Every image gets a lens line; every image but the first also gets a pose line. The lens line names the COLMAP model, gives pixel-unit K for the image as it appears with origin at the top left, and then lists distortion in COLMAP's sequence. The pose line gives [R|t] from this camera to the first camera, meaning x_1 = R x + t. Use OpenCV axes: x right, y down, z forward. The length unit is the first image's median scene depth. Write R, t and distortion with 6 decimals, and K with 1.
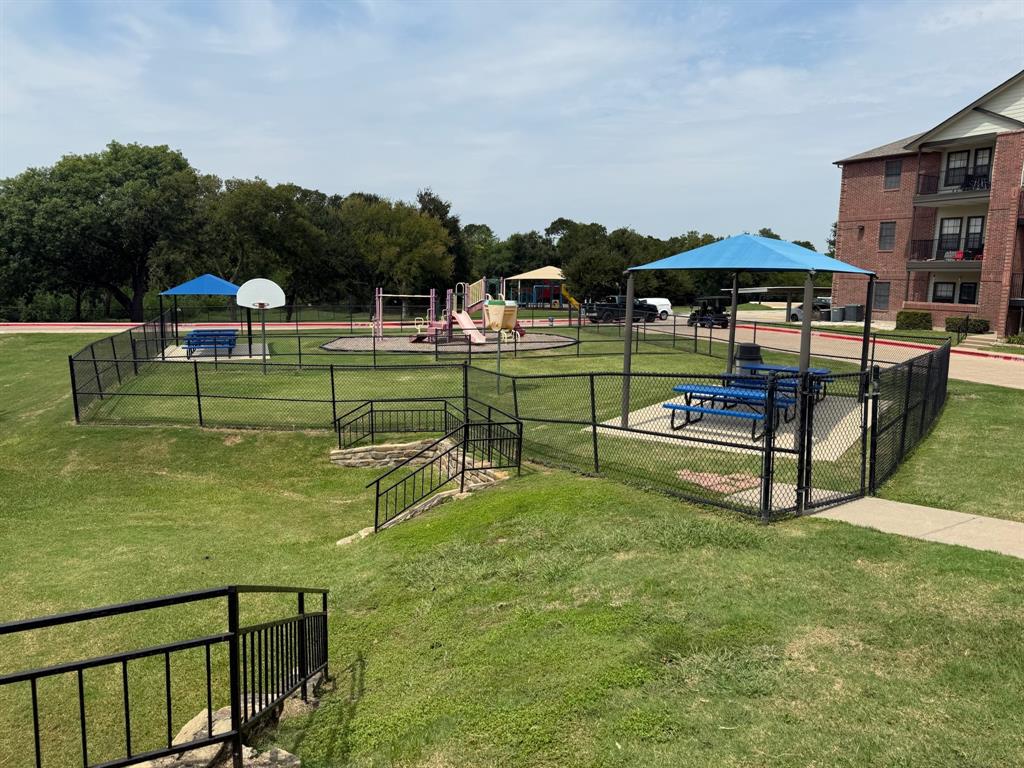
lens RADIAL K [[727.4, 0, 512.0], [0, 727.4, 384.0], [0, 0, 1]] dist [0.069974, -0.065525]
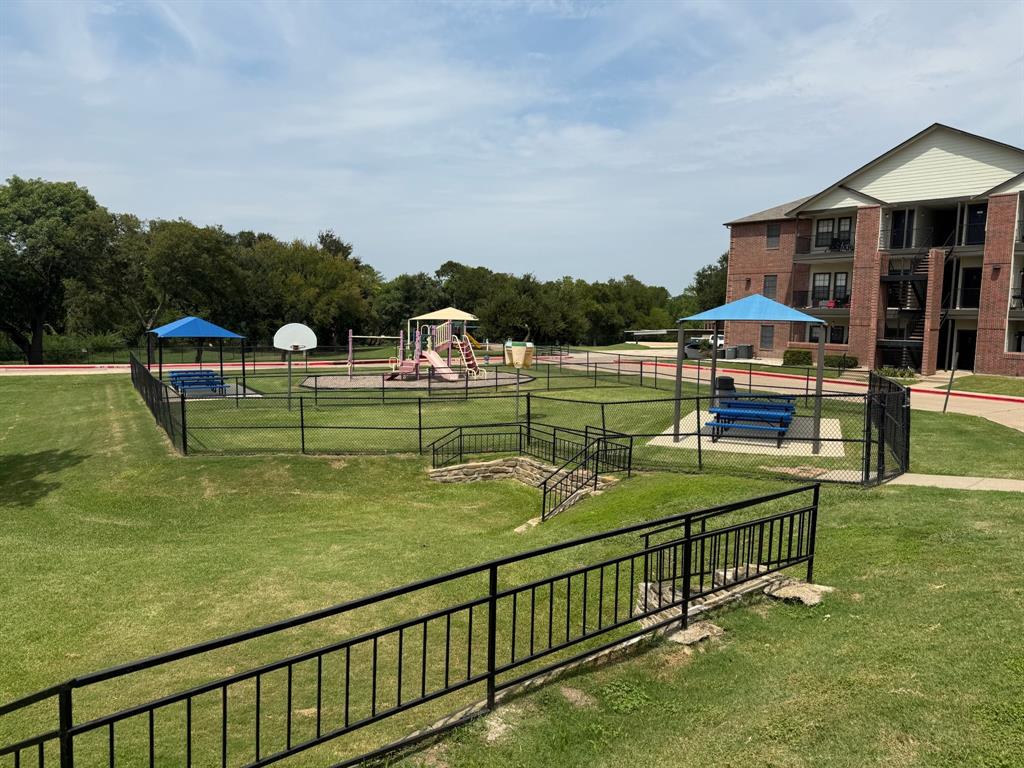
lens RADIAL K [[732.2, 0, 512.0], [0, 732.2, 384.0], [0, 0, 1]] dist [0.110521, -0.141885]
pose [[0.980404, -0.013463, 0.196535, -0.144559], [0.023836, 0.998439, -0.050513, 0.006530], [-0.195548, 0.054208, 0.979195, -0.084039]]
